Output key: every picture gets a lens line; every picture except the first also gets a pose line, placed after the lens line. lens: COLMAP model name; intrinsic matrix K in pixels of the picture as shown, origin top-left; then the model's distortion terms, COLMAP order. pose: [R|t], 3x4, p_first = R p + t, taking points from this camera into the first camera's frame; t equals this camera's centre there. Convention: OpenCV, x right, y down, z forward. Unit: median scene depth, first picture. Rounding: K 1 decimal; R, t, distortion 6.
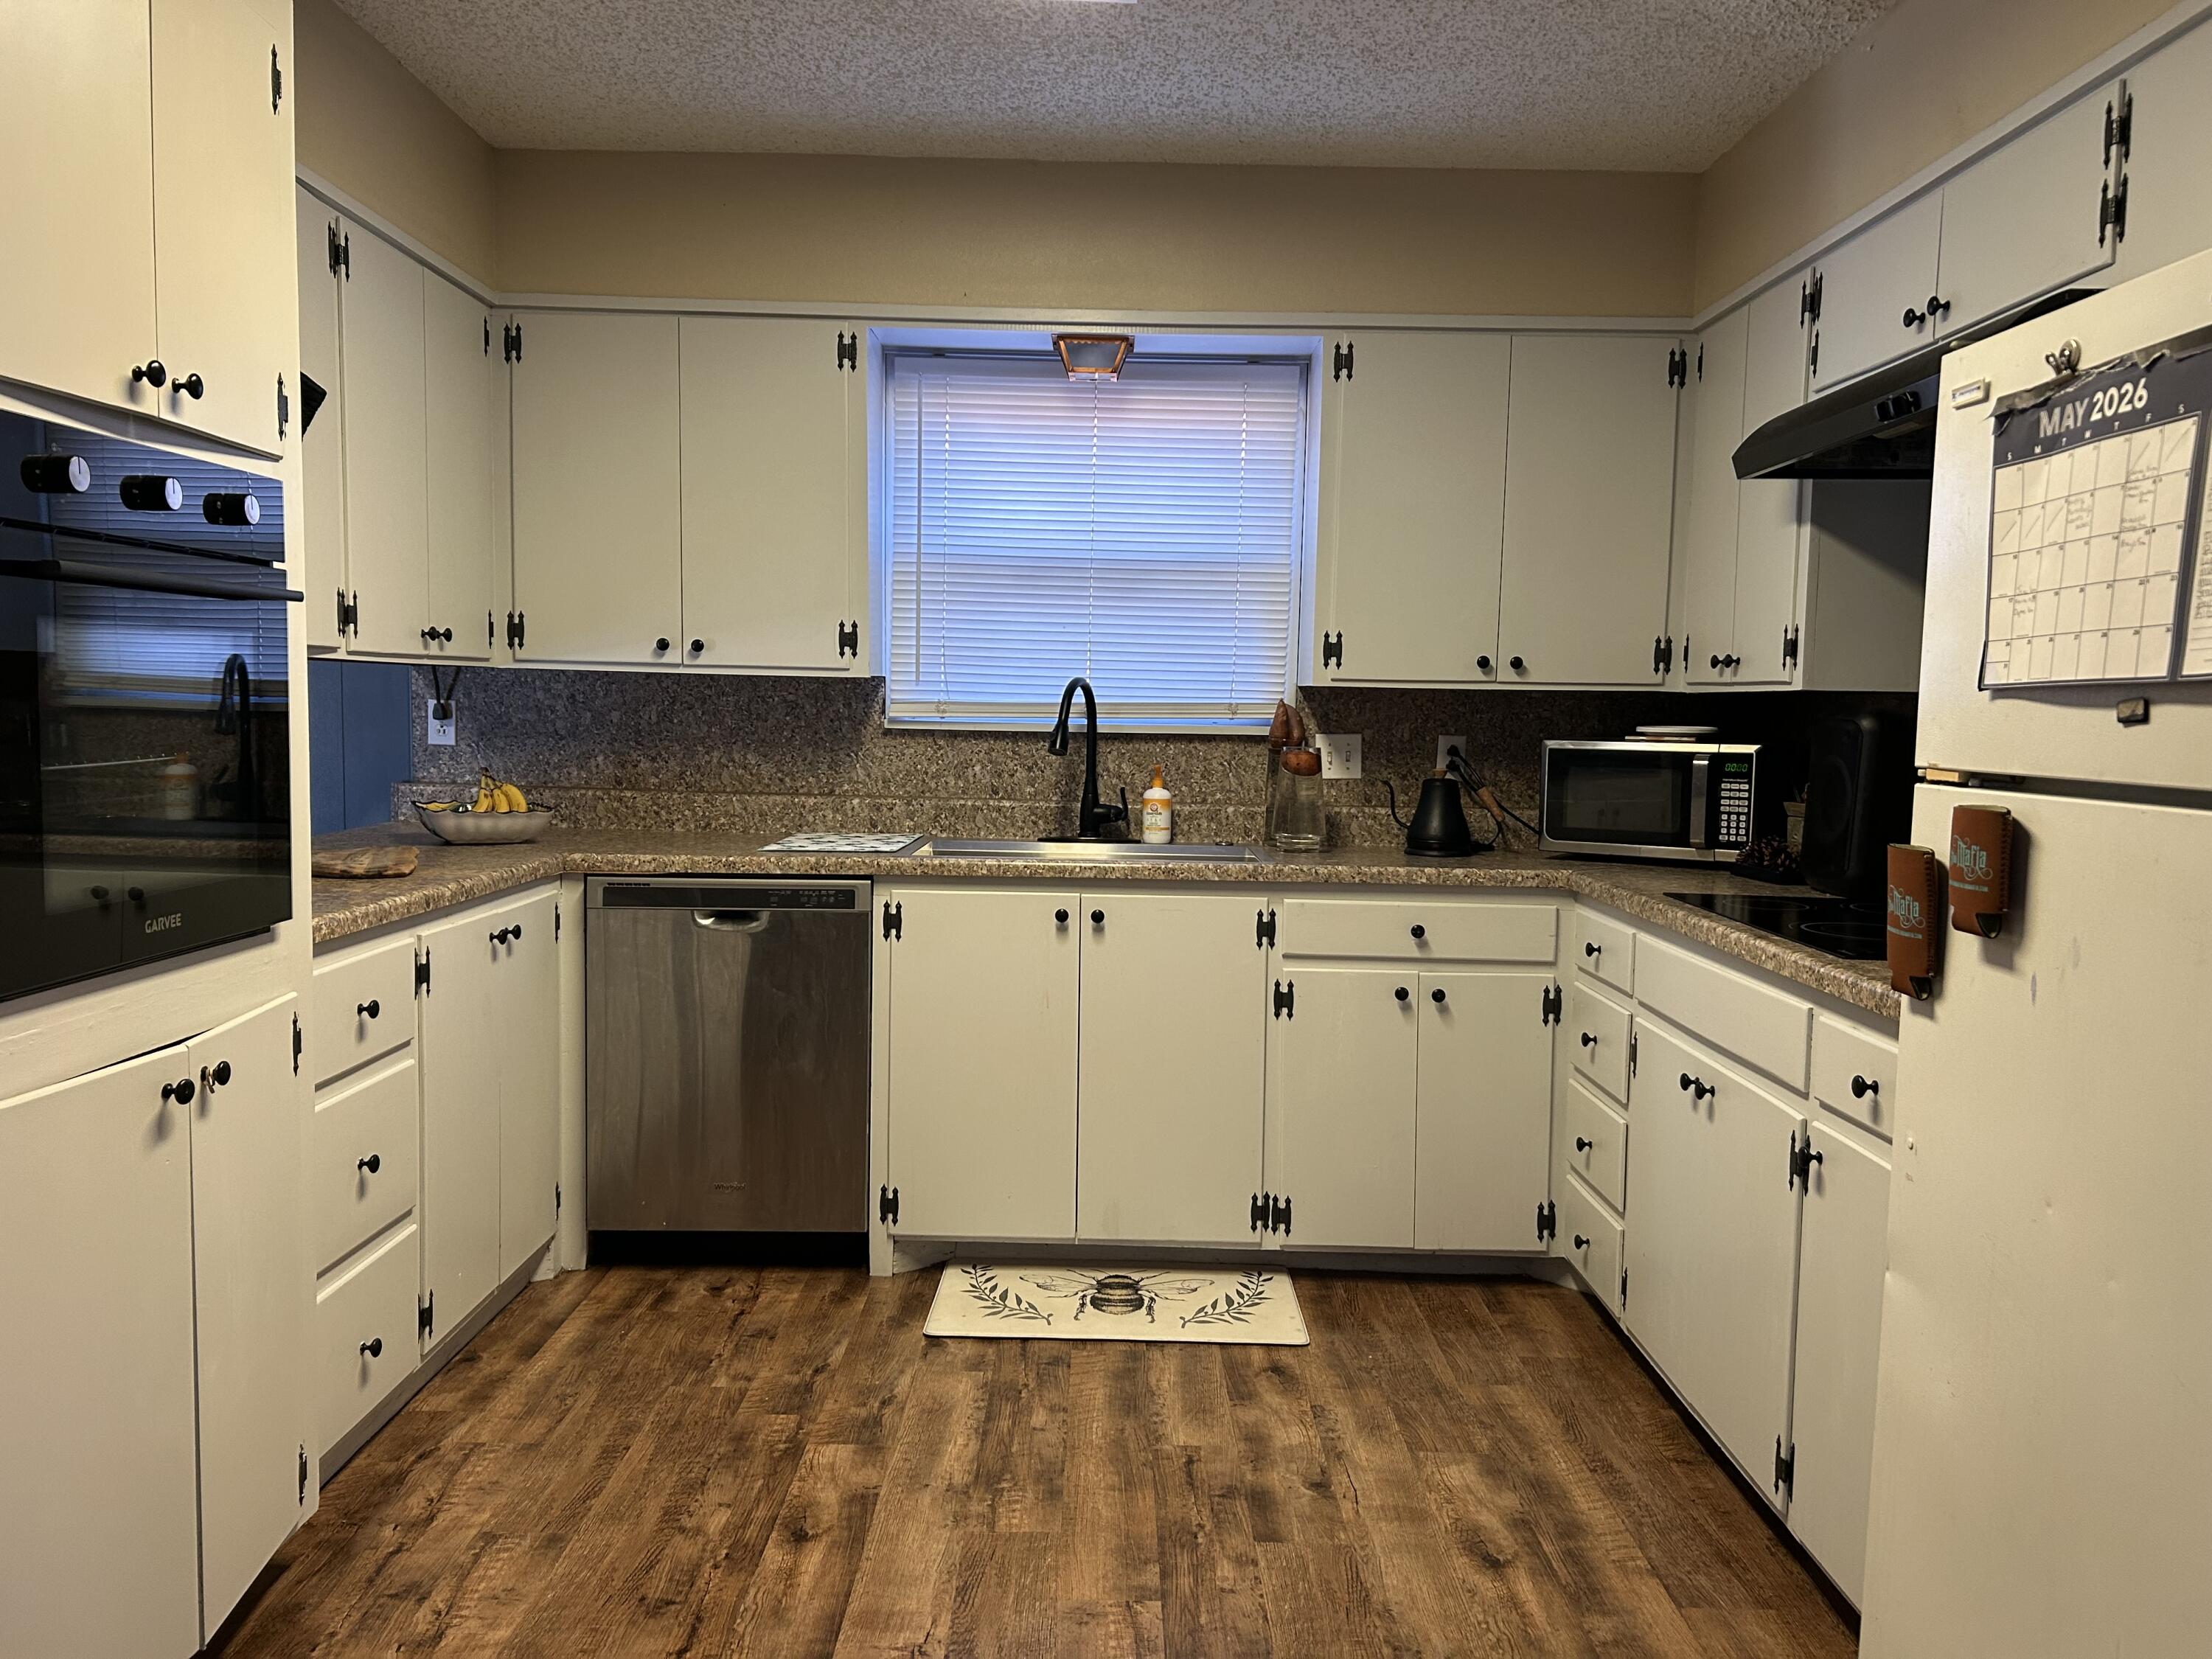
lens RADIAL K [[1658.3, 0, 1104.0], [0, 1658.3, 781.2], [0, 0, 1]] dist [0.109426, -0.175177]
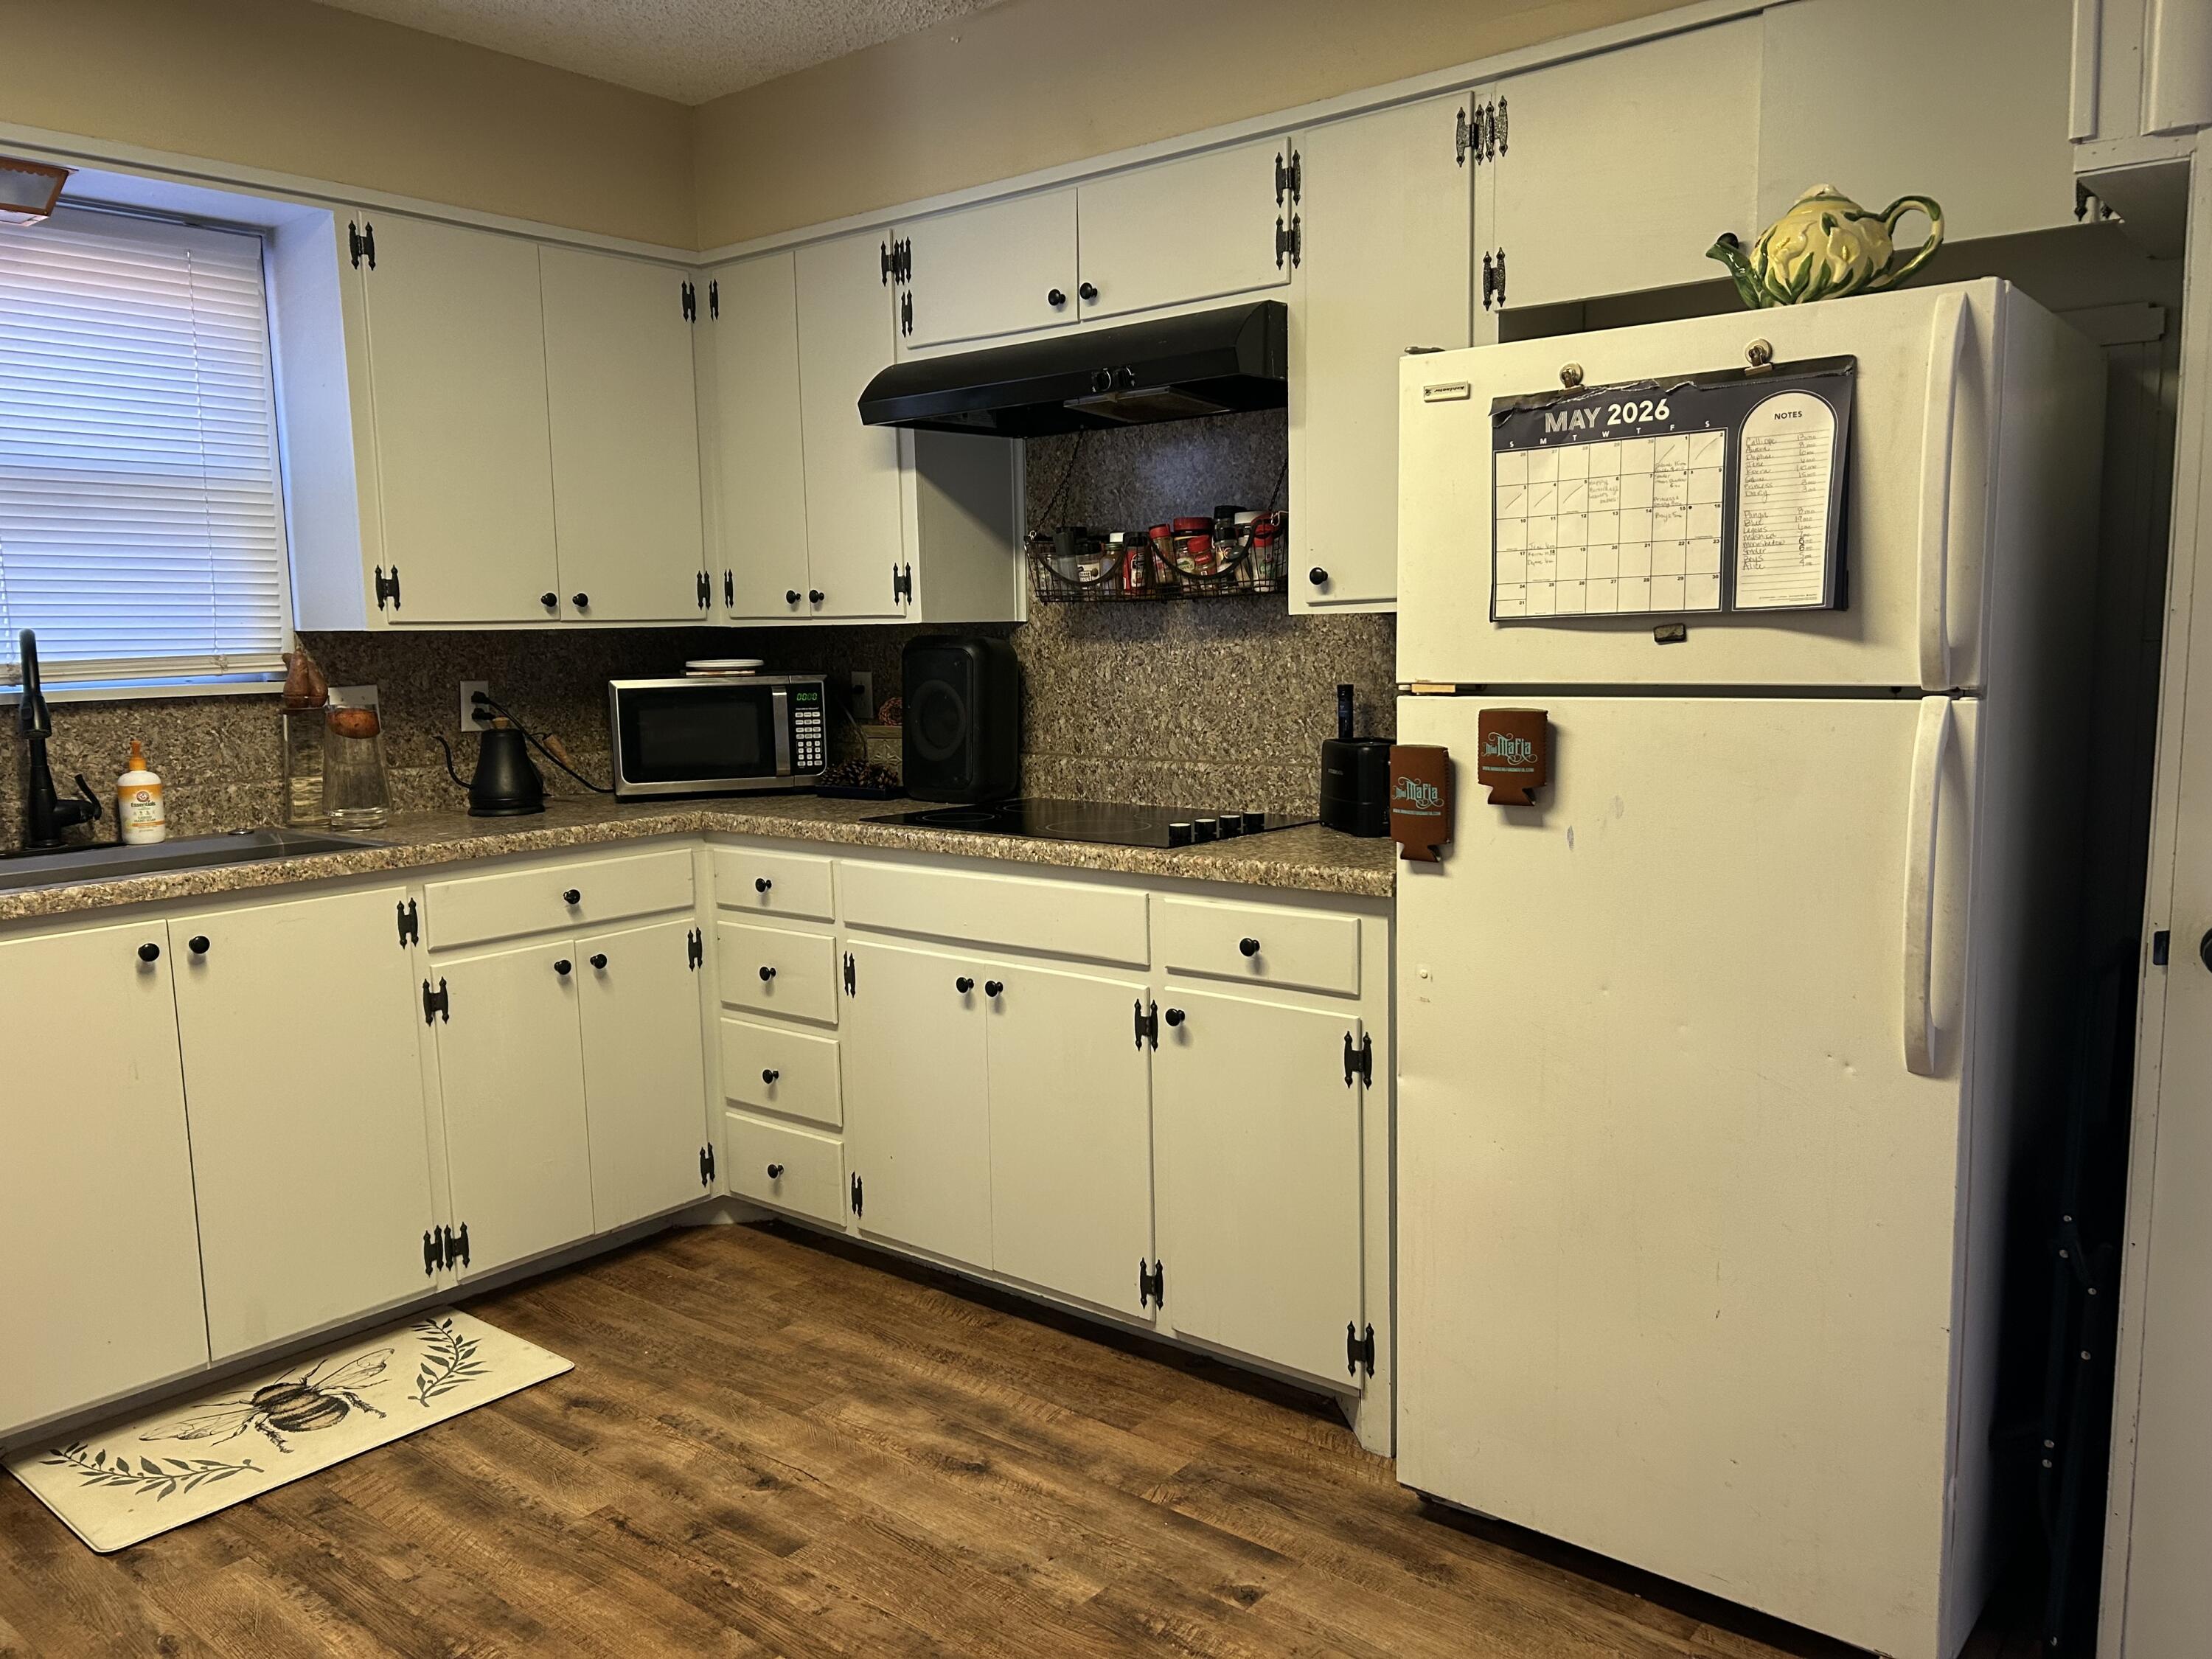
lens RADIAL K [[1664.4, 0, 1107.2], [0, 1664.4, 776.8], [0, 0, 1]] dist [0.013374, -0.002944]
pose [[0.630005, -0.099999, 0.770126, -0.358665], [0.067182, 0.994975, 0.074237, -0.026033], [-0.773680, 0.004969, 0.633557, 0.213068]]
